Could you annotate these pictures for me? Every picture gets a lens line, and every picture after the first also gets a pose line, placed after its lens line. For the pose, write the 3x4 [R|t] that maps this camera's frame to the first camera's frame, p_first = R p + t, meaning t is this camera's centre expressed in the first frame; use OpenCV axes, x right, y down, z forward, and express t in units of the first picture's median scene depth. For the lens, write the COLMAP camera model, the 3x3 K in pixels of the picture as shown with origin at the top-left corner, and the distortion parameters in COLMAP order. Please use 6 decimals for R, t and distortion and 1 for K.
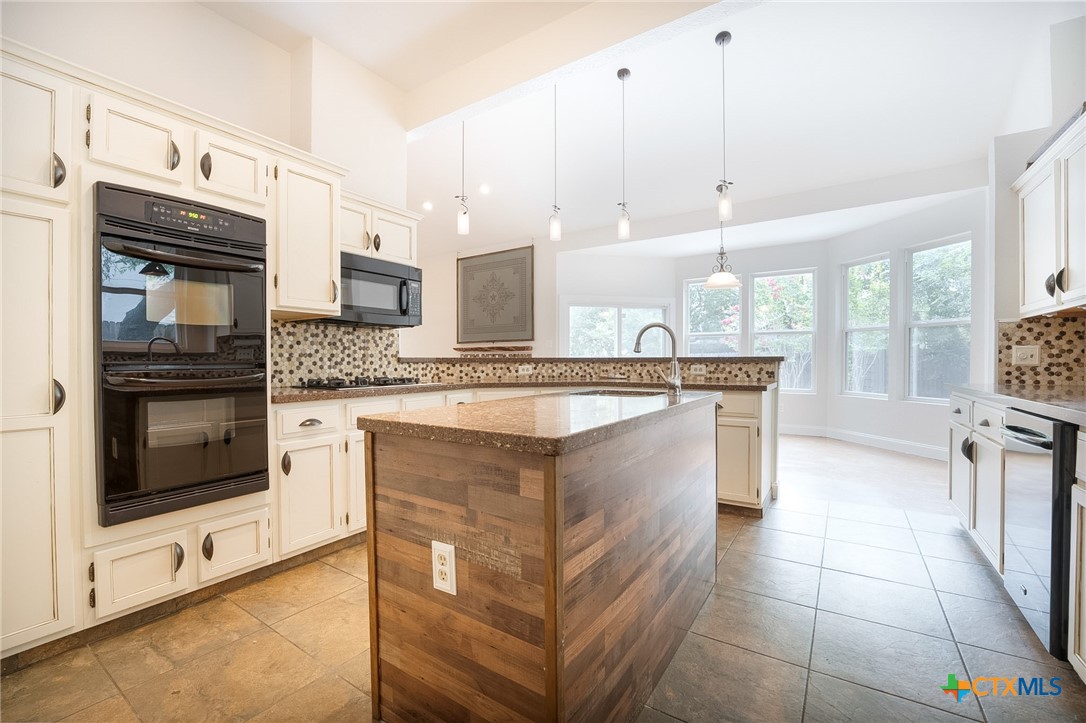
lens RADIAL K [[453.3, 0, 544.4], [0, 453.3, 363.1], [0, 0, 1]] dist [-0.025237, -0.000200]
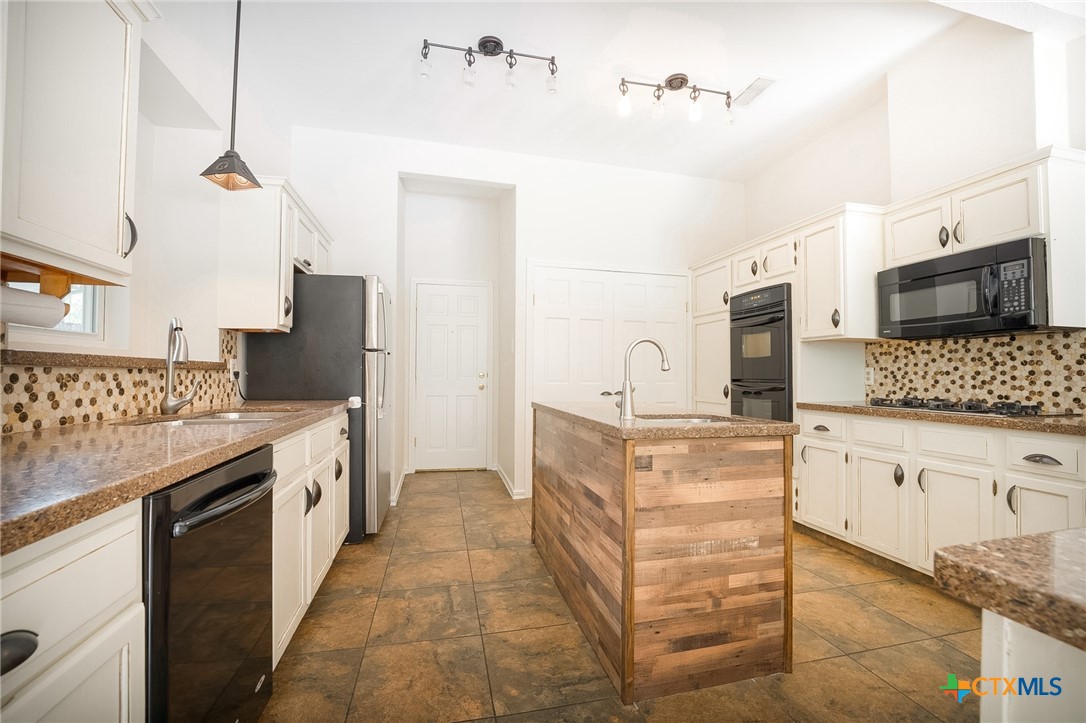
lens RADIAL K [[438.0, 0, 545.3], [0, 438.0, 364.5], [0, 0, 1]] dist [-0.000041, 0.000004]
pose [[-0.675982, -0.016293, -0.736738, 0.679108], [-0.007463, 0.999856, -0.015265, -0.014725], [0.736880, -0.004820, -0.676006, 0.961620]]
